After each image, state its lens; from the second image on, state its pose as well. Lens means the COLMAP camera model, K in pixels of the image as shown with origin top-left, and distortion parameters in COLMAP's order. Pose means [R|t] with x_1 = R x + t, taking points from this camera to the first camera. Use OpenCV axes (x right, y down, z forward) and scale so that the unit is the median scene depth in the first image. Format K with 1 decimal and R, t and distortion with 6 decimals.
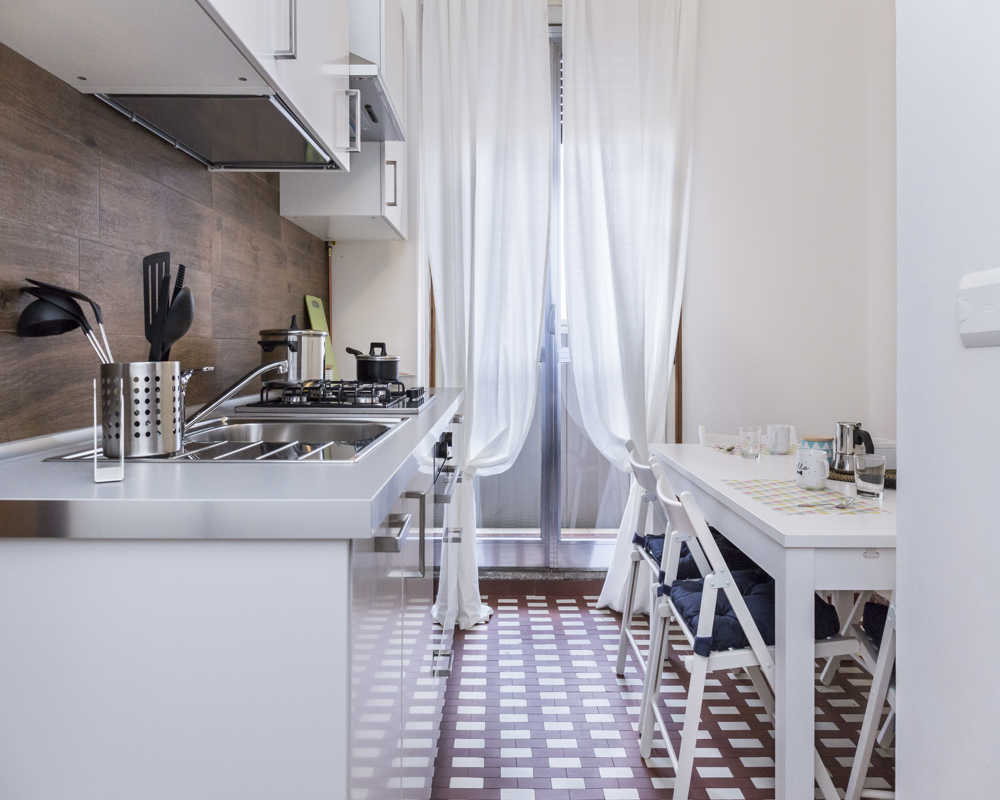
lens RADIAL K [[679.4, 0, 505.0], [0, 679.4, 361.3], [0, 0, 1]] dist [0.024492, -0.027403]
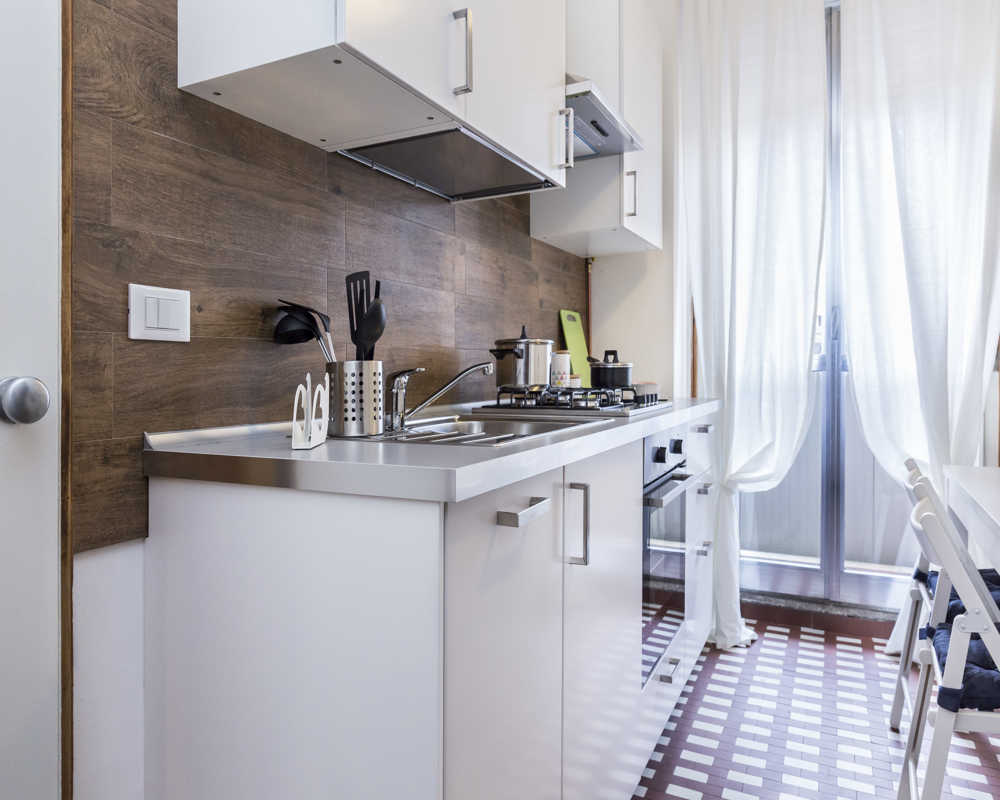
lens RADIAL K [[679.4, 0, 506.2], [0, 679.4, 388.9], [0, 0, 1]] dist [0.024492, -0.027403]
pose [[0.890349, -0.002314, -0.455273, 0.150520], [0.006542, 0.999949, 0.007713, 0.023359], [0.455232, -0.009846, 0.890319, 0.011586]]
